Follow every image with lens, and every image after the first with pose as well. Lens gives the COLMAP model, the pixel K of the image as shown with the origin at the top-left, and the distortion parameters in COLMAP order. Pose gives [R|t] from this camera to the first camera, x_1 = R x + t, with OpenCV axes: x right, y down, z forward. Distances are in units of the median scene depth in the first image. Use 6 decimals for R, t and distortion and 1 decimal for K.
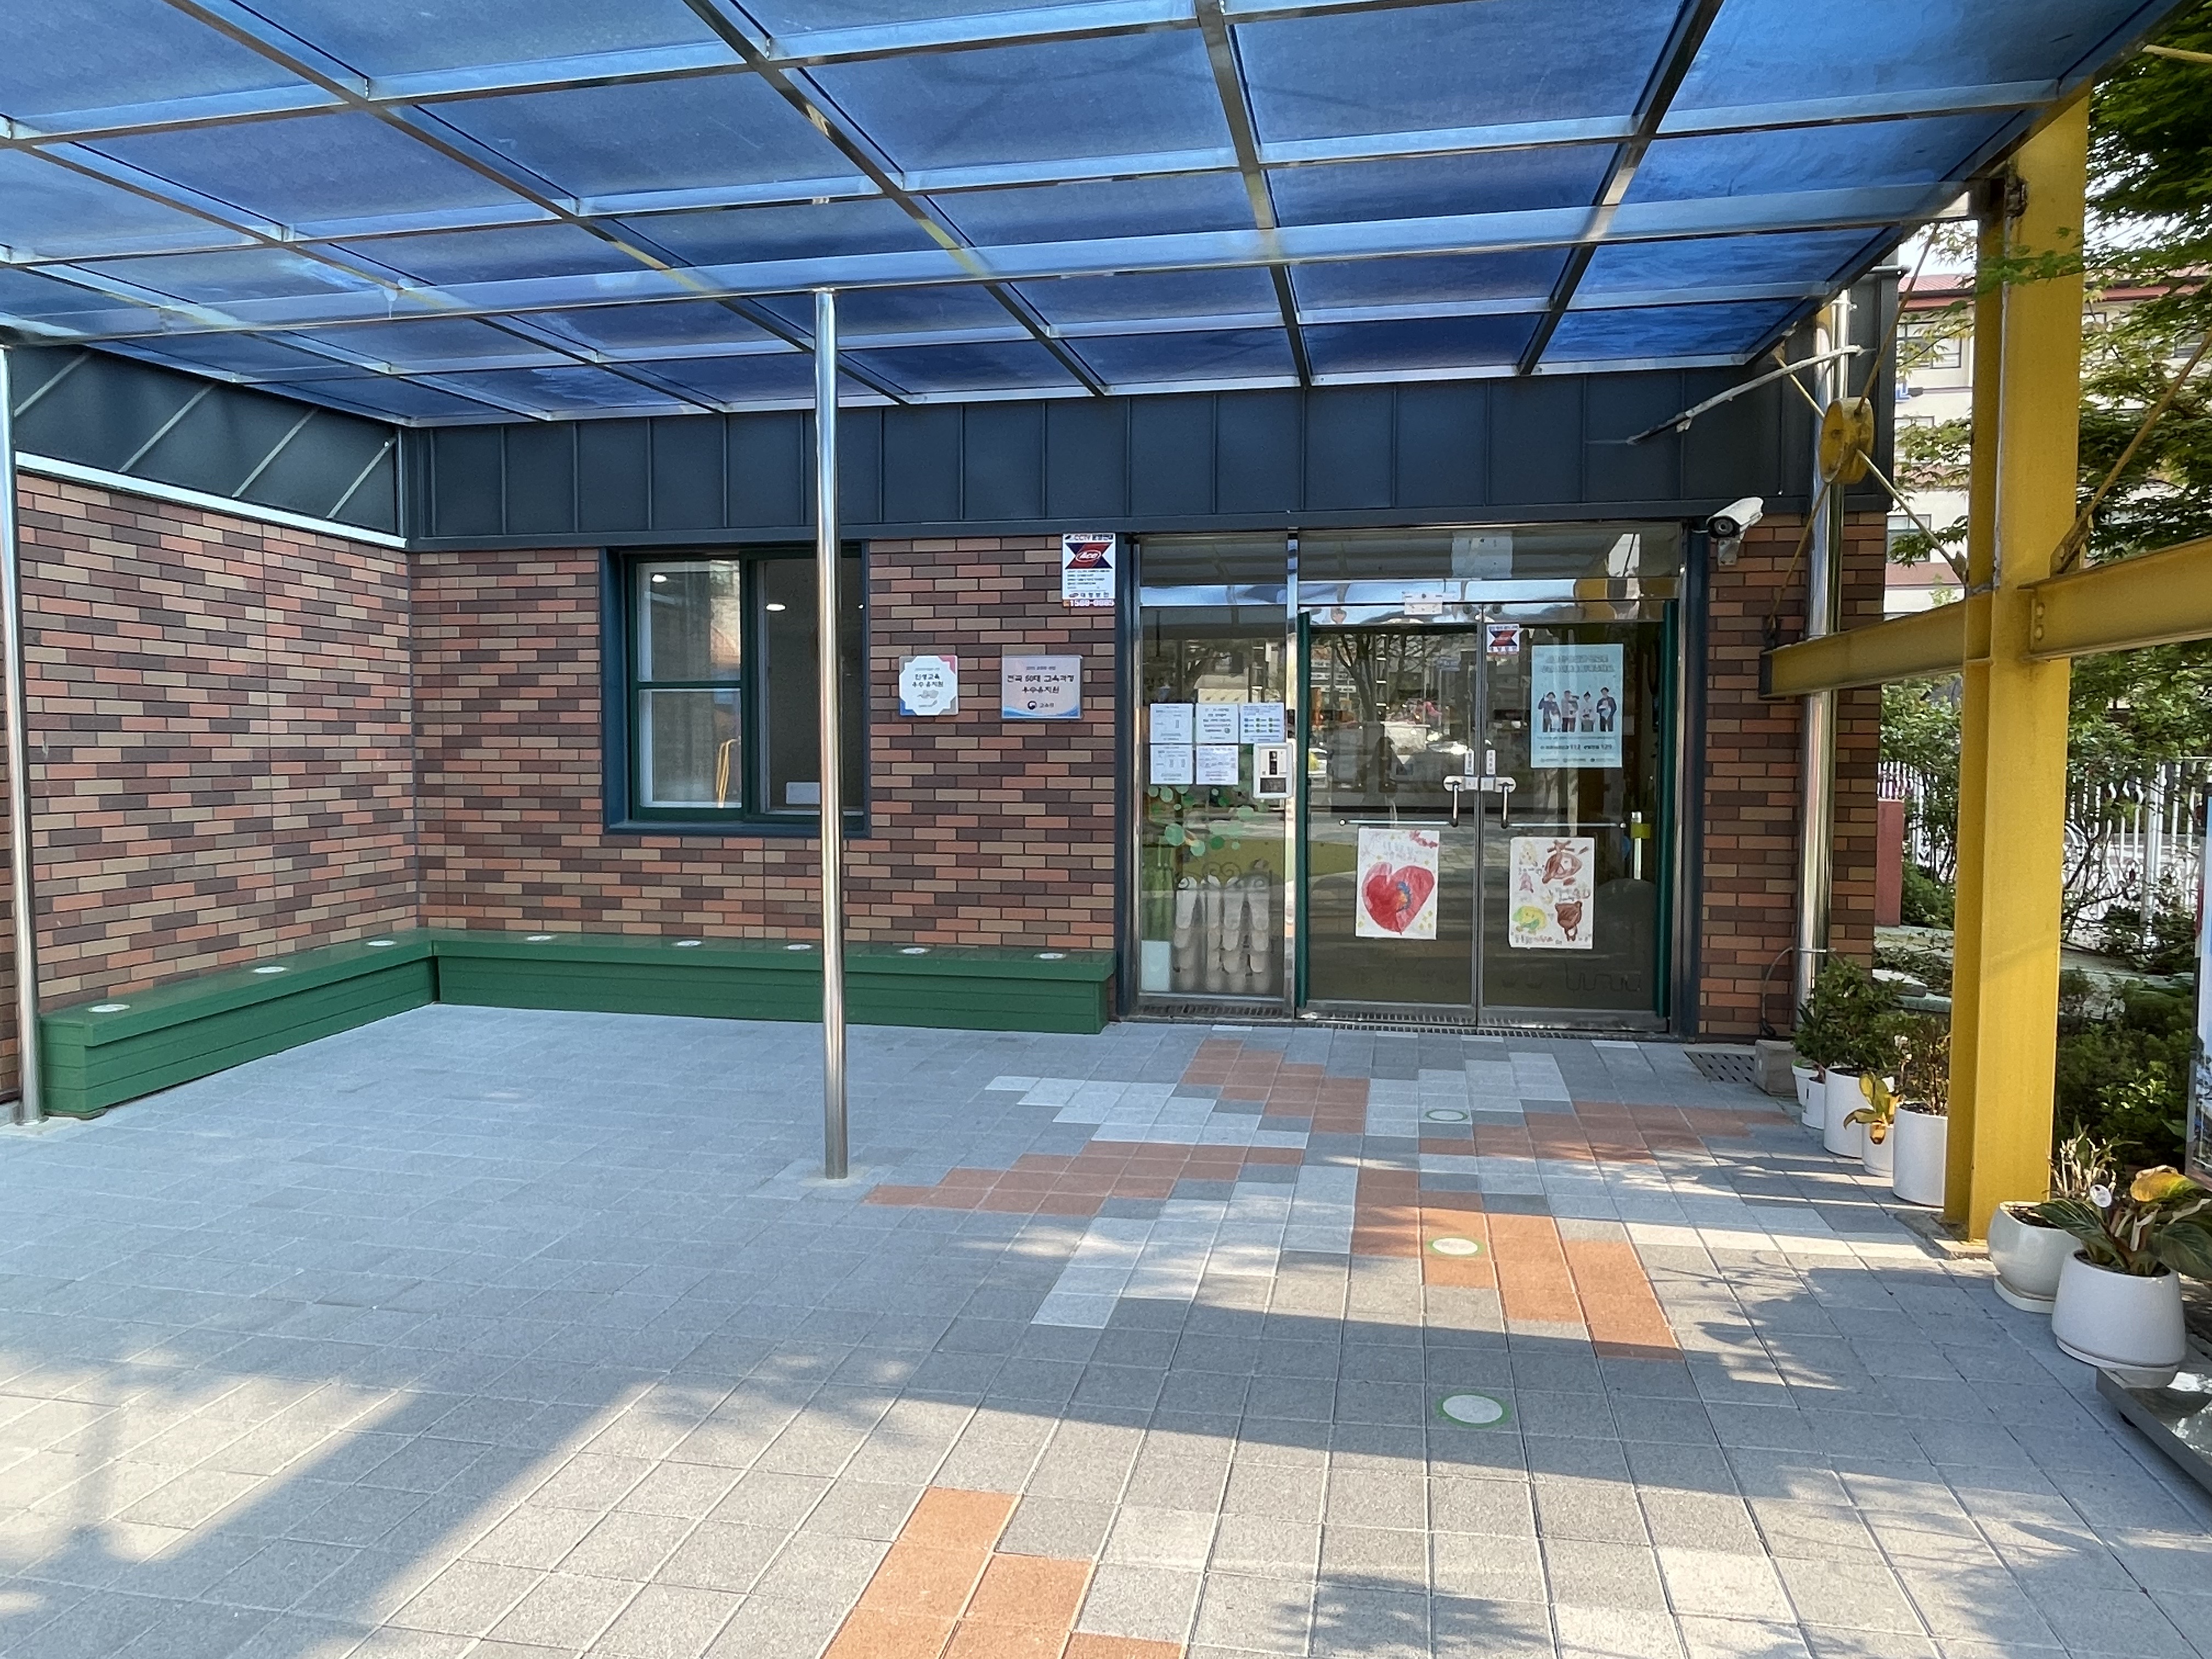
lens RADIAL K [[1466.3, 0, 1113.4], [0, 1466.3, 833.6], [0, 0, 1]] dist [0.009725, 0.003725]
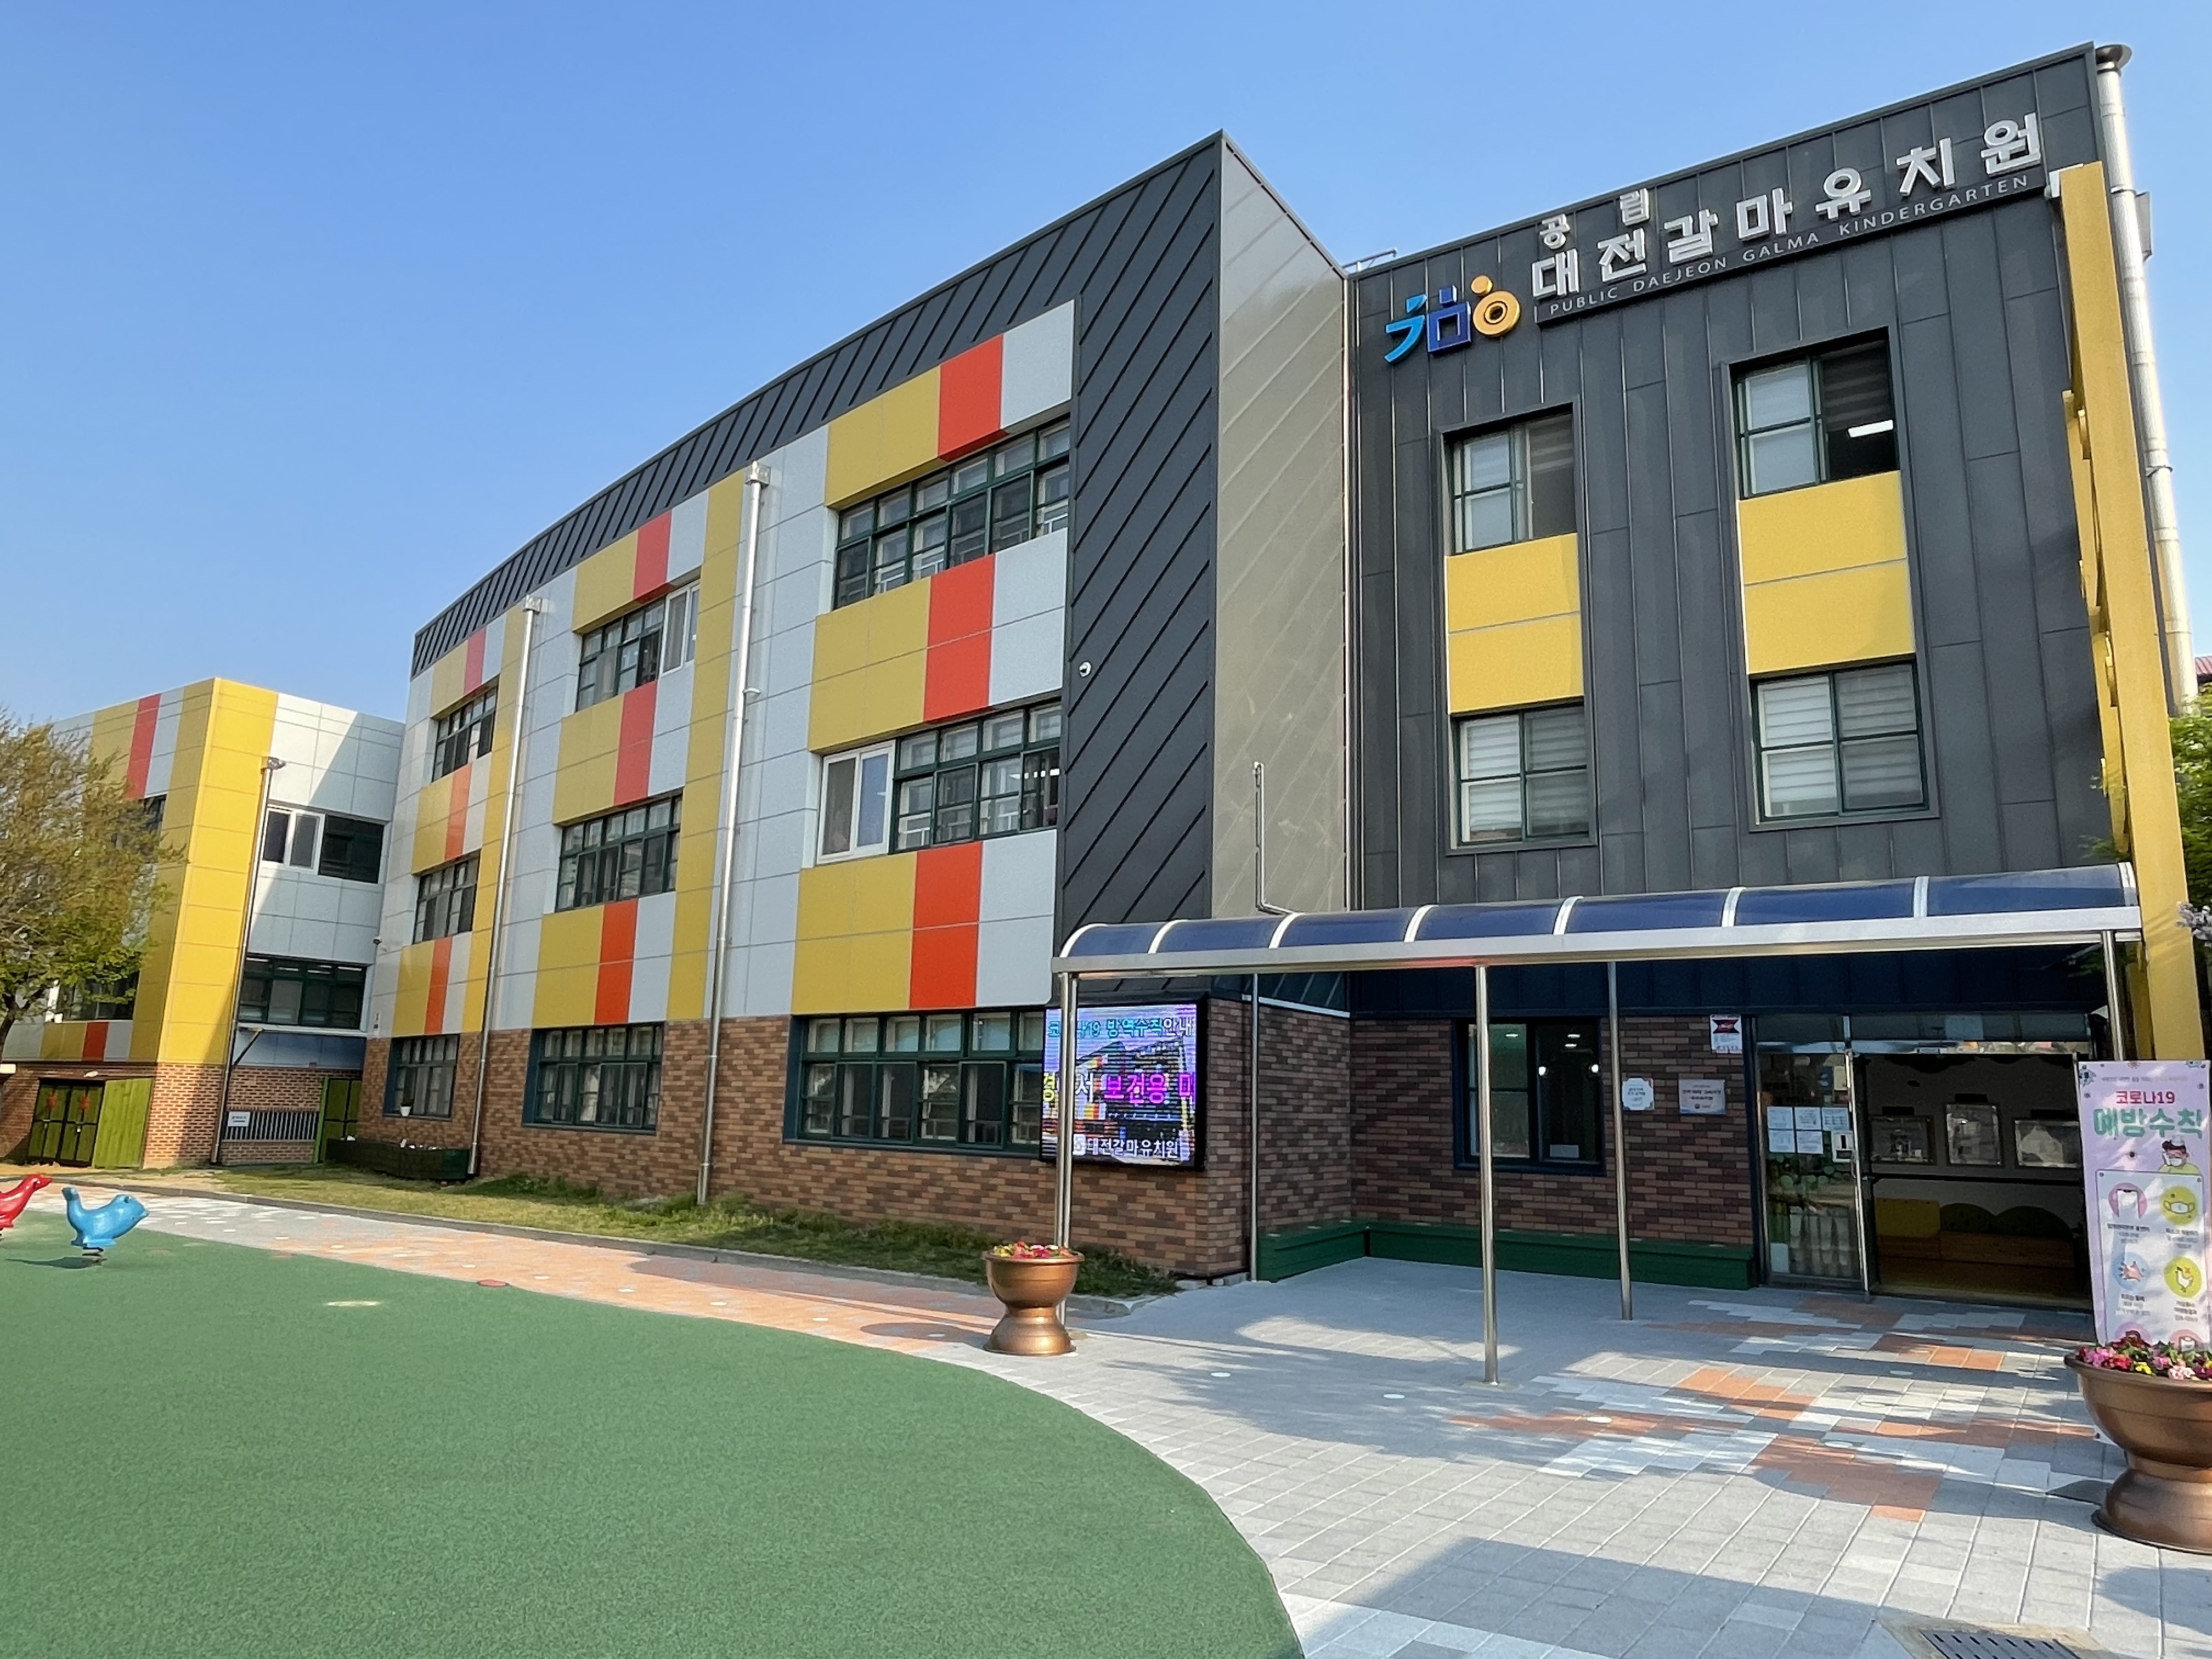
lens RADIAL K [[1466.3, 0, 1116.7], [0, 1466.3, 830.8], [0, 0, 1]] dist [0.009725, 0.003725]
pose [[0.928754, -0.047373, -0.367658, -0.036965], [-0.045366, 0.969820, -0.239564, 0.052392], [0.367911, 0.239175, 0.898575, -1.009041]]
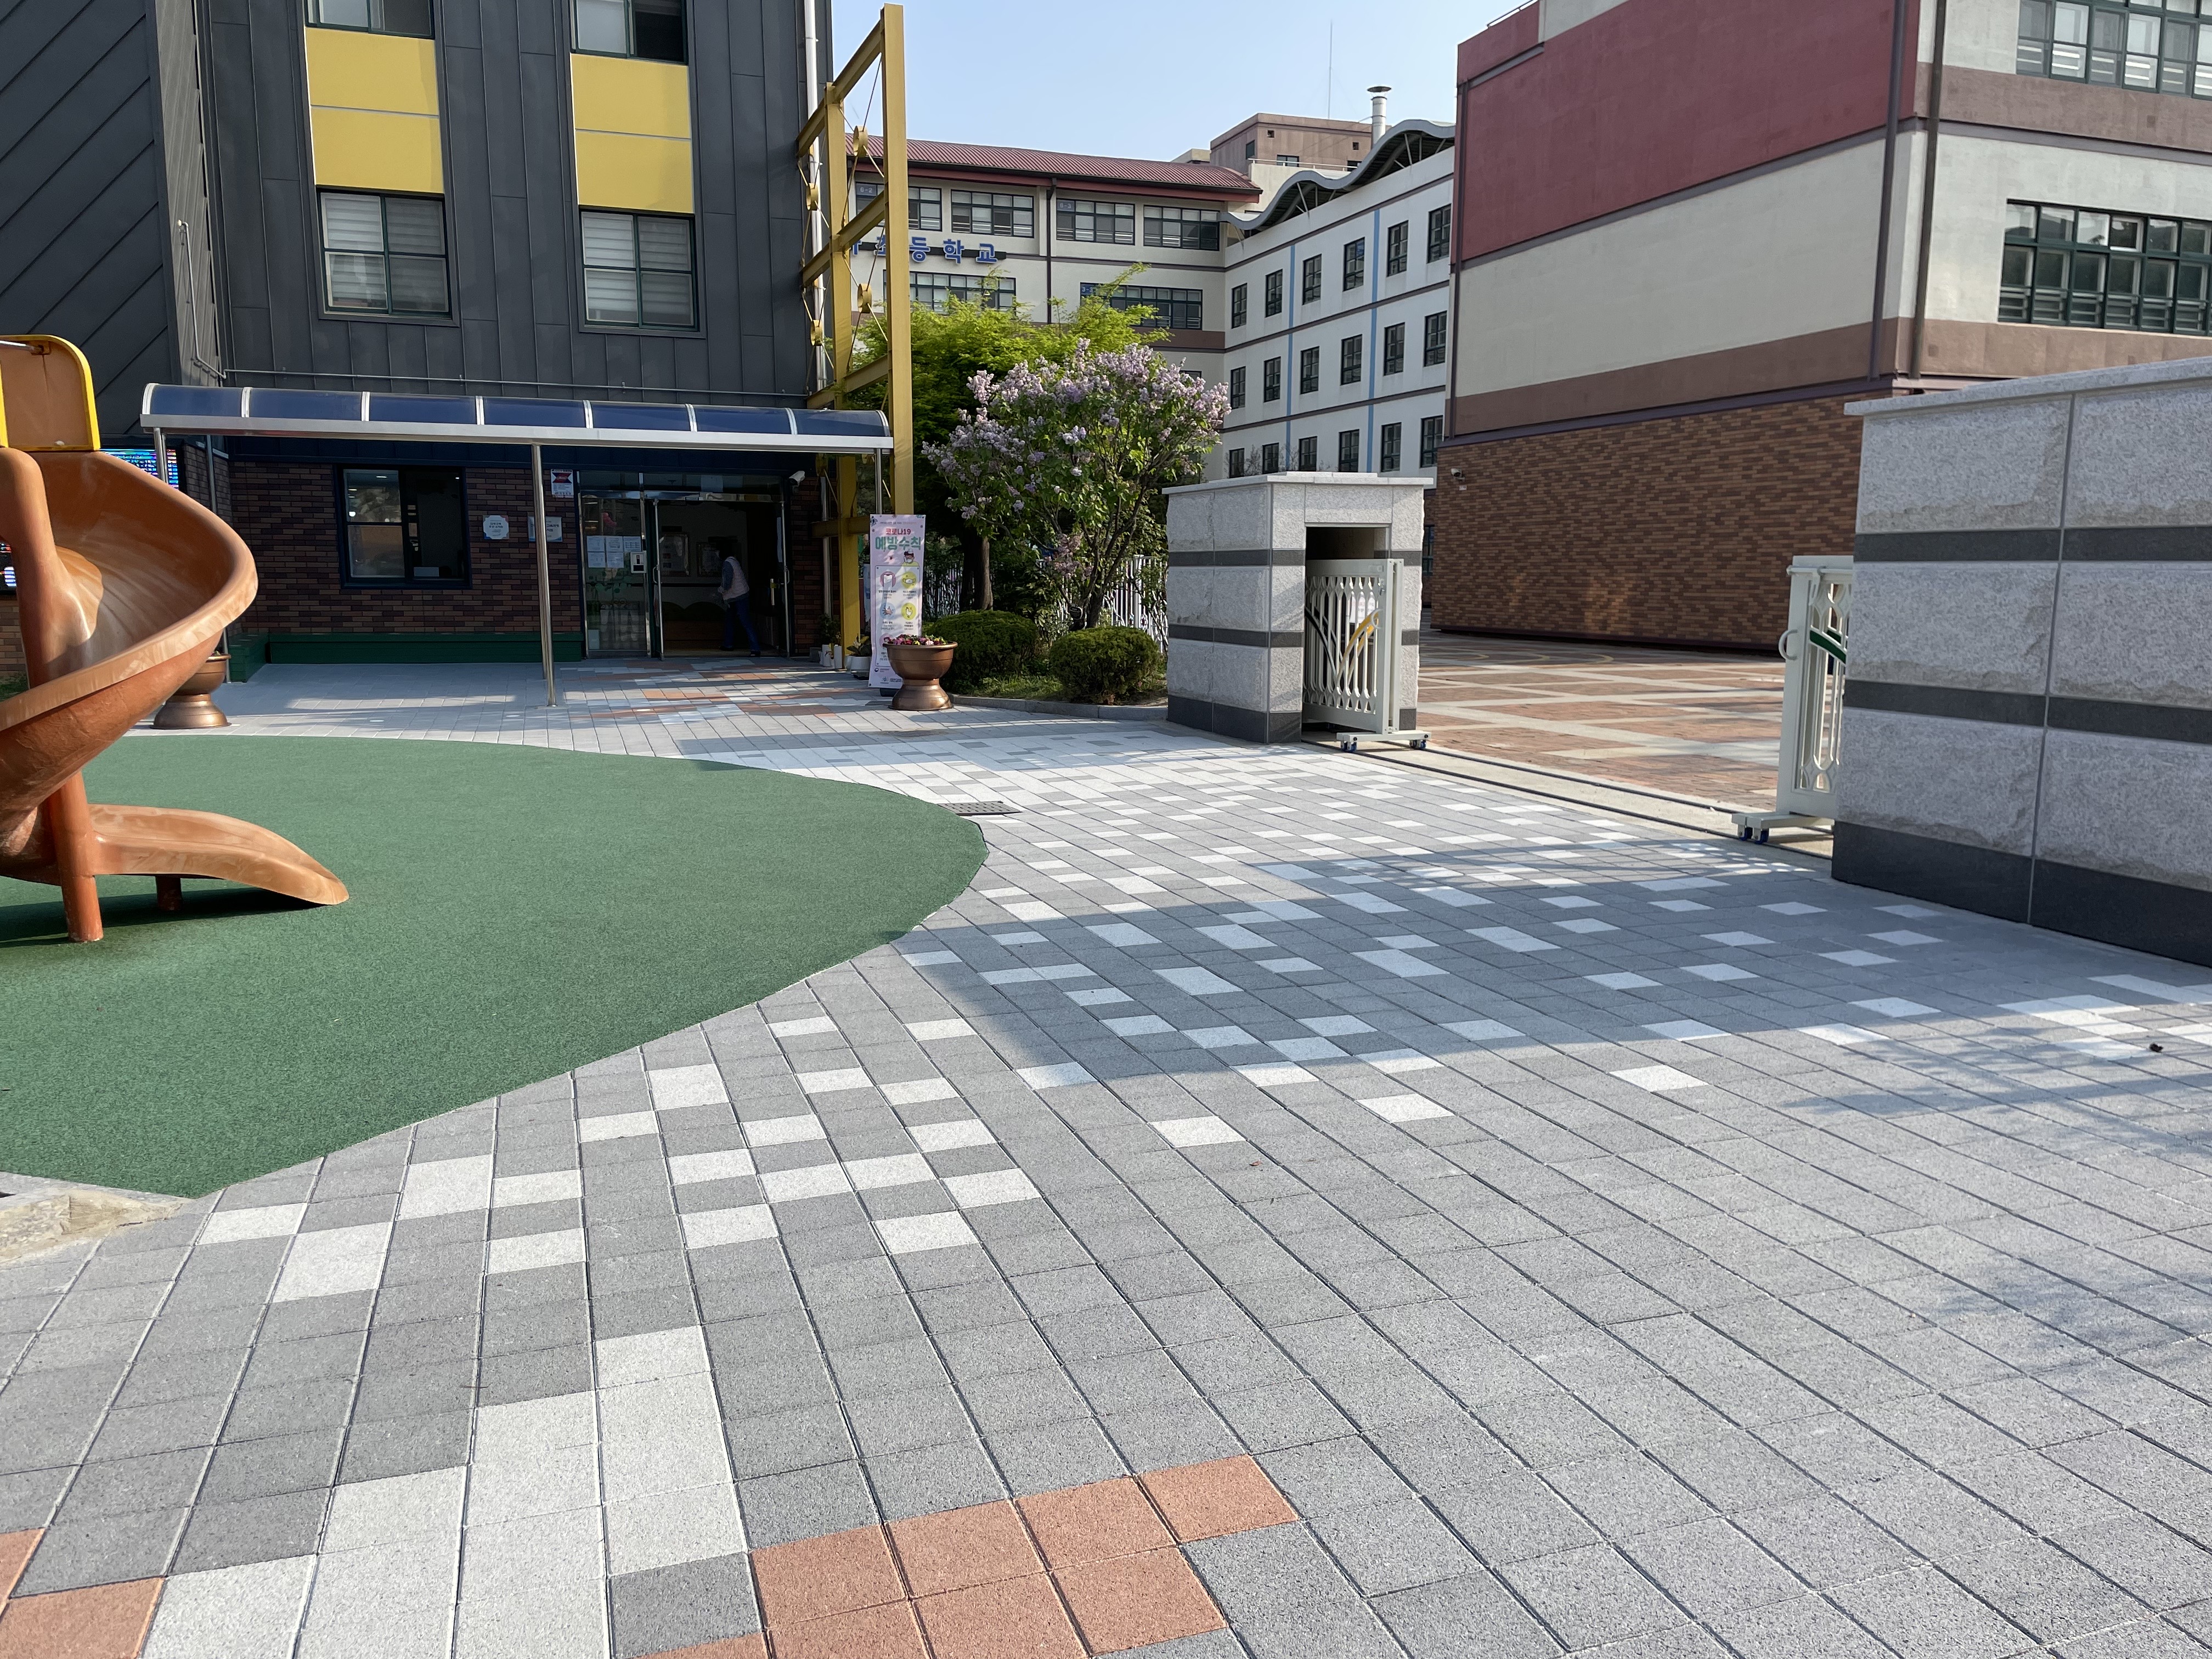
lens RADIAL K [[1700.0, 0, 1124.4], [0, 1700.0, 827.0], [0, 0, 1]] dist [0.025544, -0.013518]
pose [[0.852304, -0.075815, 0.517523, -0.751497], [0.025234, 0.994247, 0.104097, 0.130334], [-0.522437, -0.075663, 0.849314, -2.054049]]
